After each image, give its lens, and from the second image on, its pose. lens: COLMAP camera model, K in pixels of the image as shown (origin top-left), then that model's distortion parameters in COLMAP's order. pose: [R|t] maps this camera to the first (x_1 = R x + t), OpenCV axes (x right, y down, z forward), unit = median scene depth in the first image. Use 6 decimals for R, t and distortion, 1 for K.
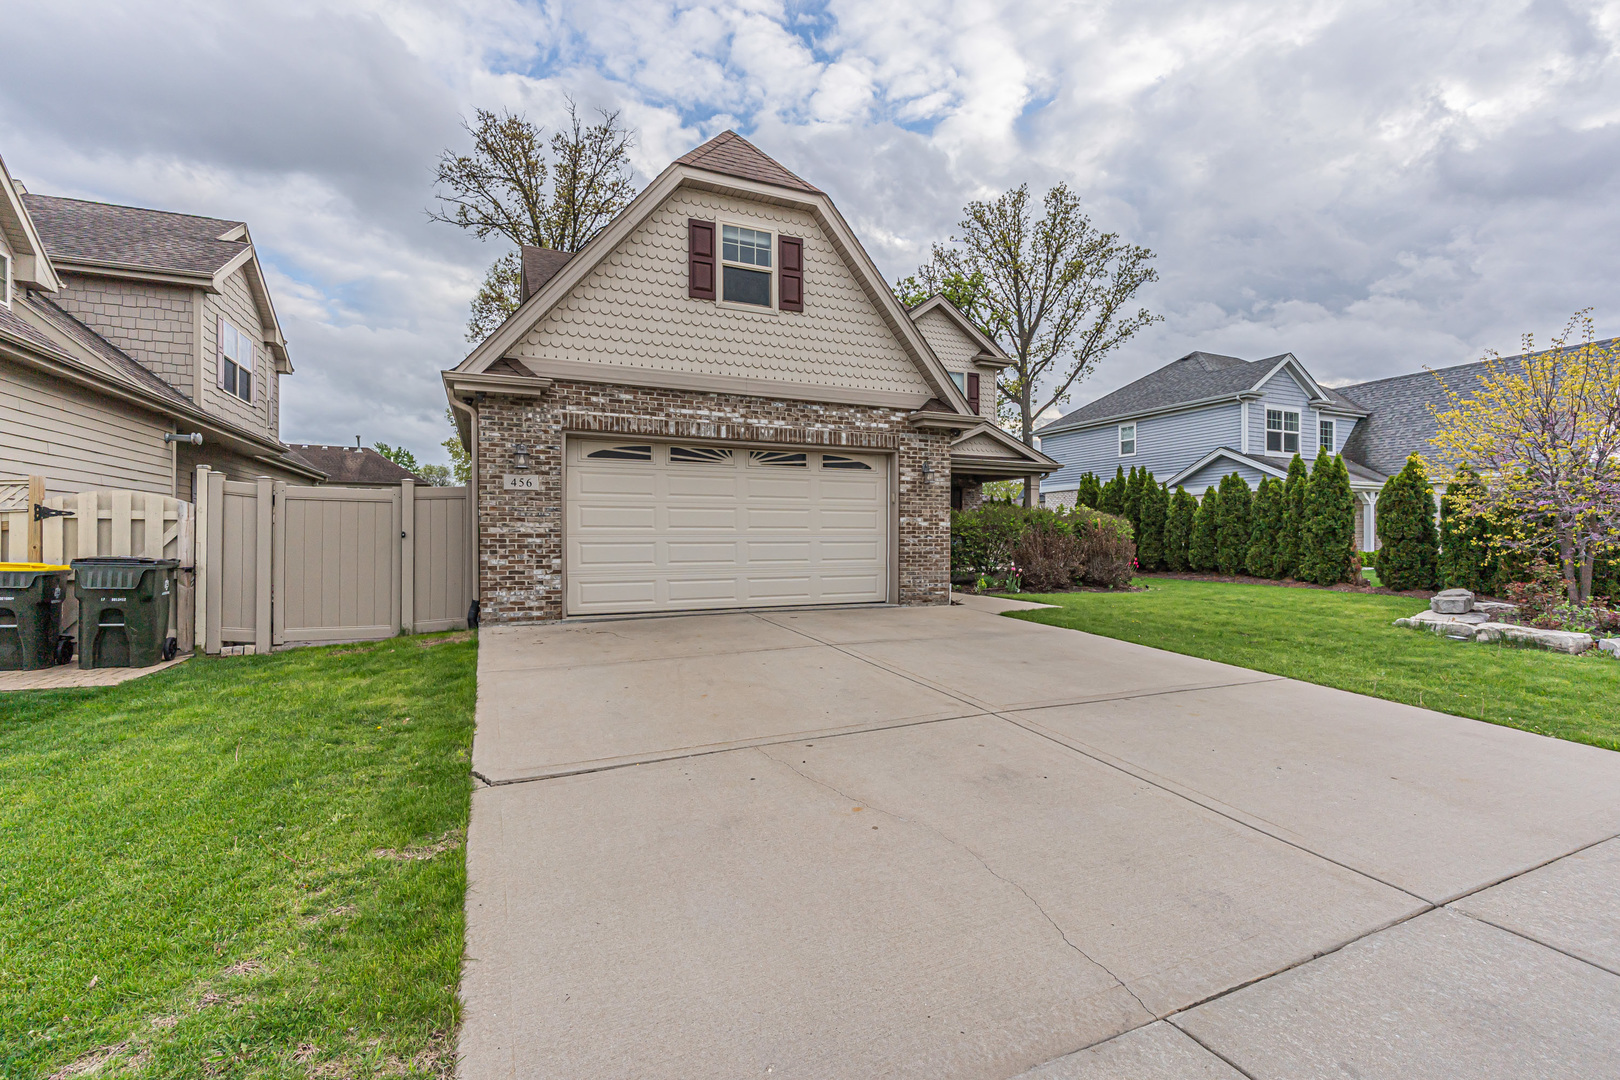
lens RADIAL K [[710.1, 0, 769.5], [0, 710.1, 512.9], [0, 0, 1]] dist [-0.002997, -0.000812]
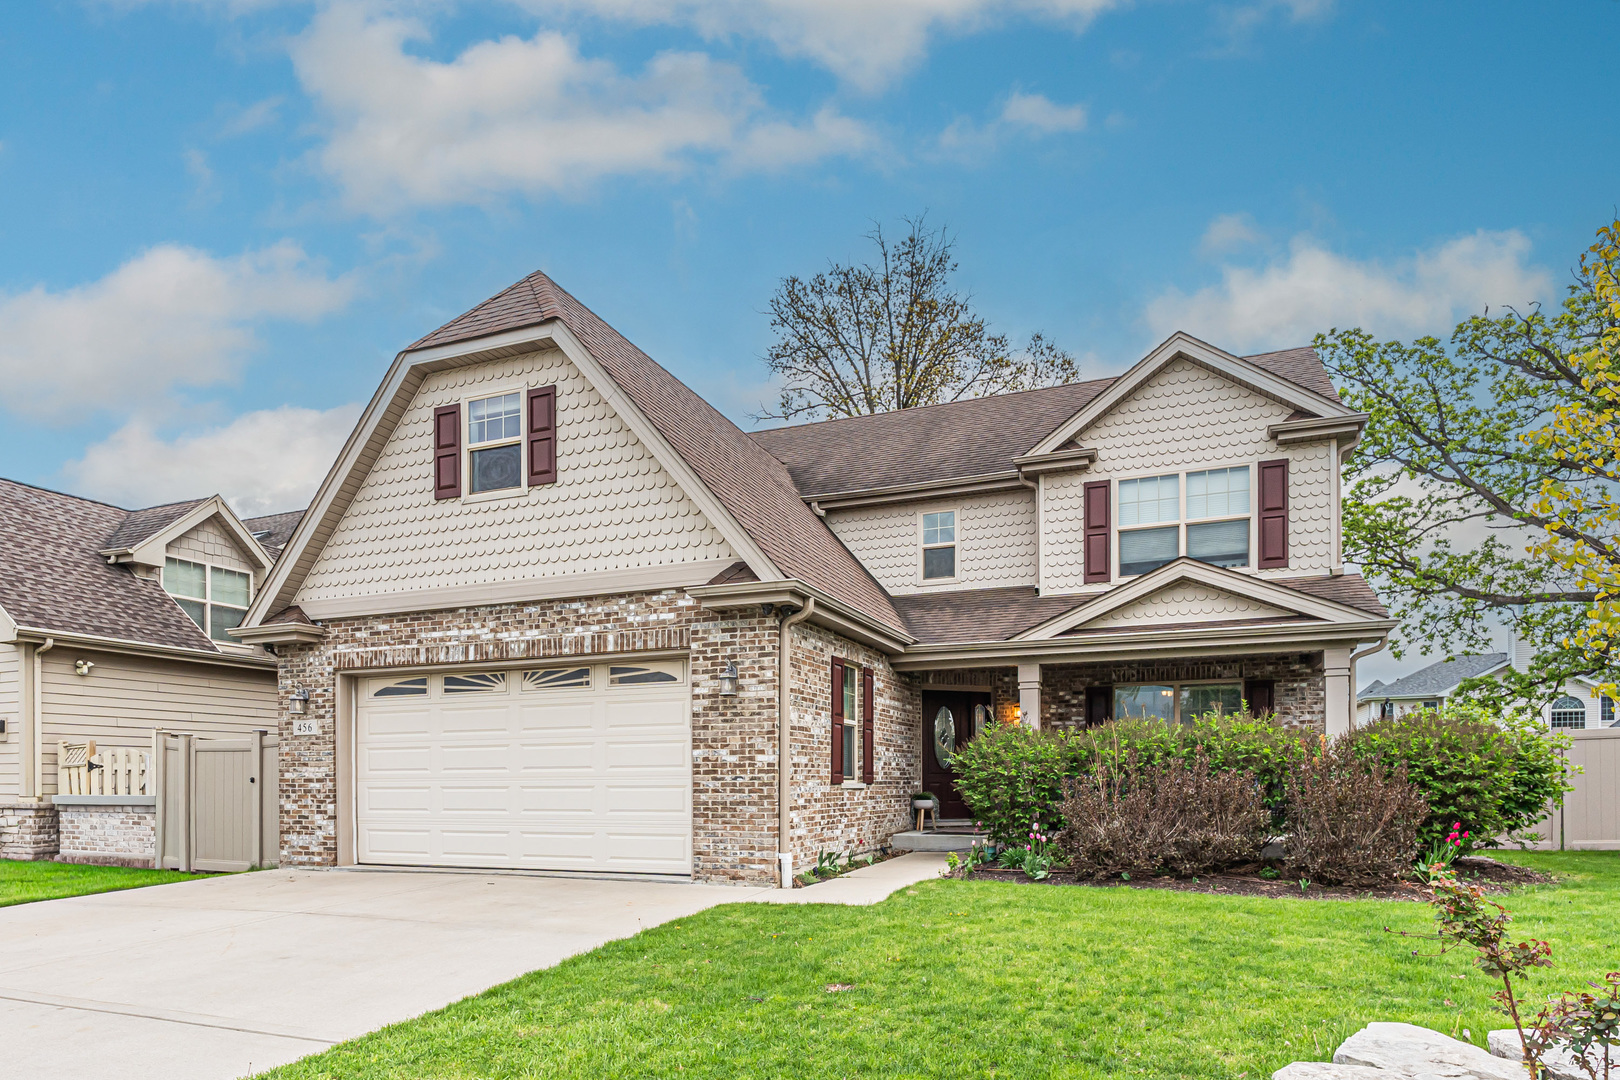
lens RADIAL K [[899.6, 0, 655.1], [0, 899.6, 752.3], [0, 0, 1]] dist [-0.001044, -0.000806]
pose [[0.710460, -0.026424, -0.703241, 0.793814], [0.030538, 0.999511, -0.006704, 0.014052], [0.703074, -0.016713, 0.710920, 0.393122]]
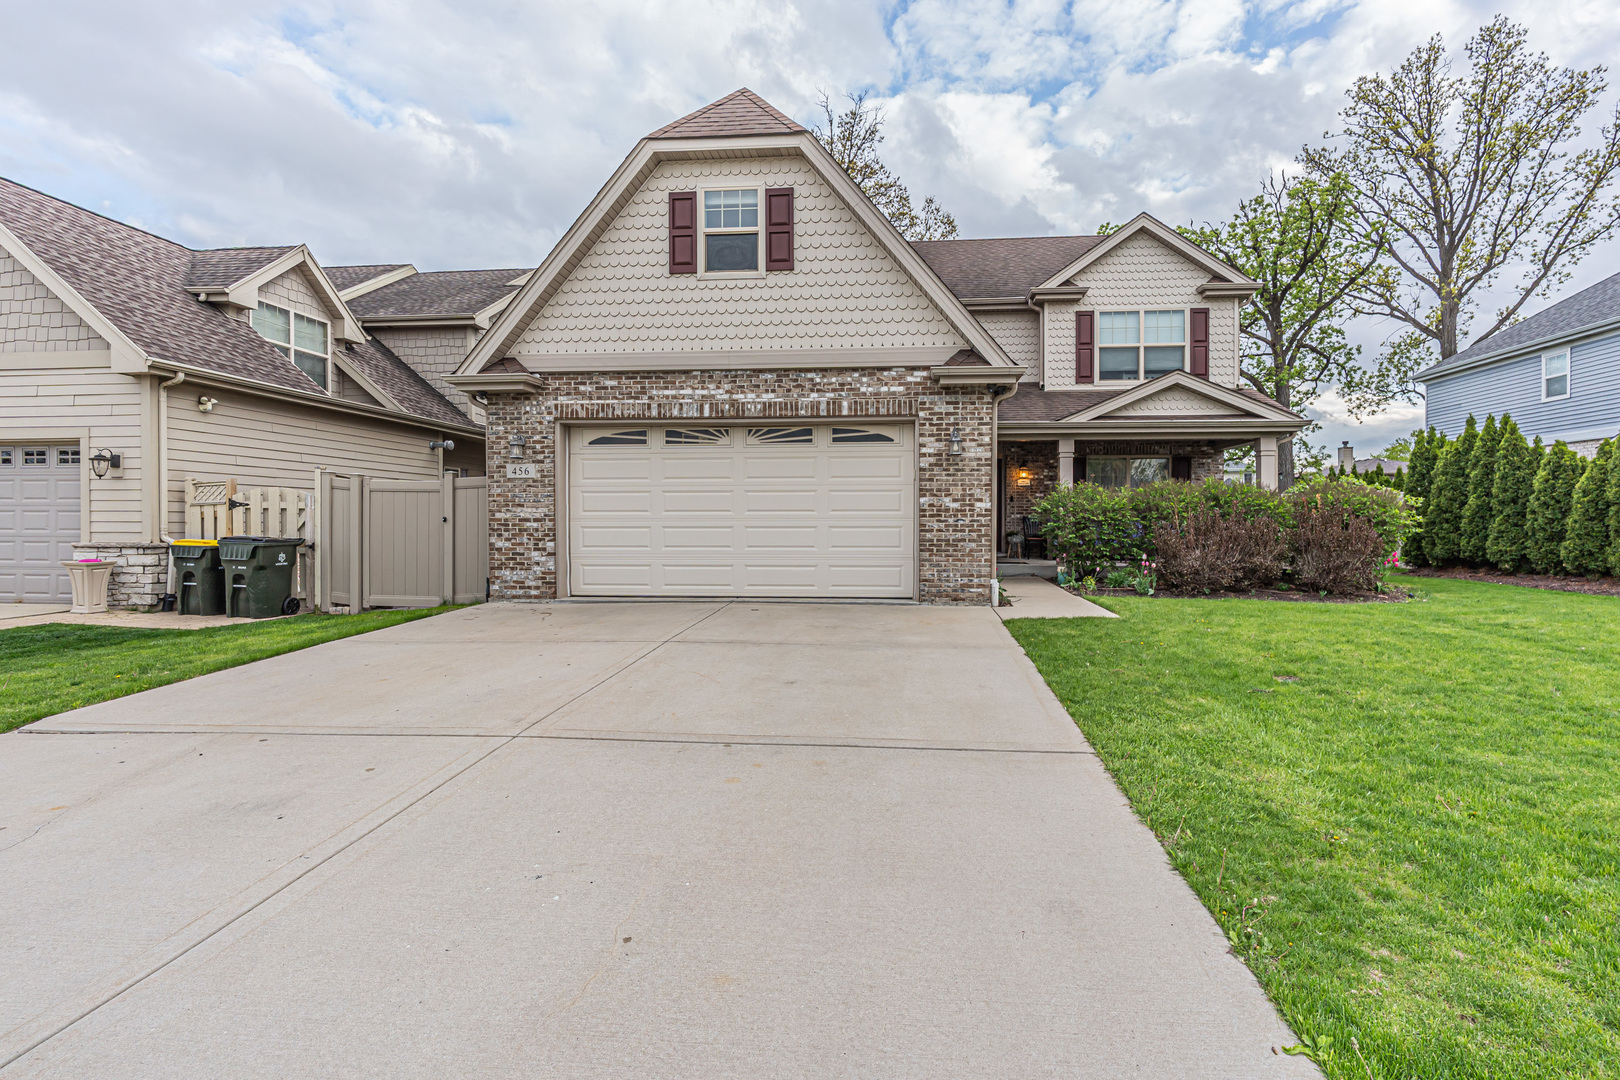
lens RADIAL K [[710.1, 0, 781.4], [0, 710.1, 506.6], [0, 0, 1]] dist [-0.002997, -0.000812]
pose [[0.886190, -0.010714, -0.463199, 0.448186], [0.016564, 0.999826, 0.008562, 0.007563], [0.463026, -0.015260, 0.886213, 0.197205]]
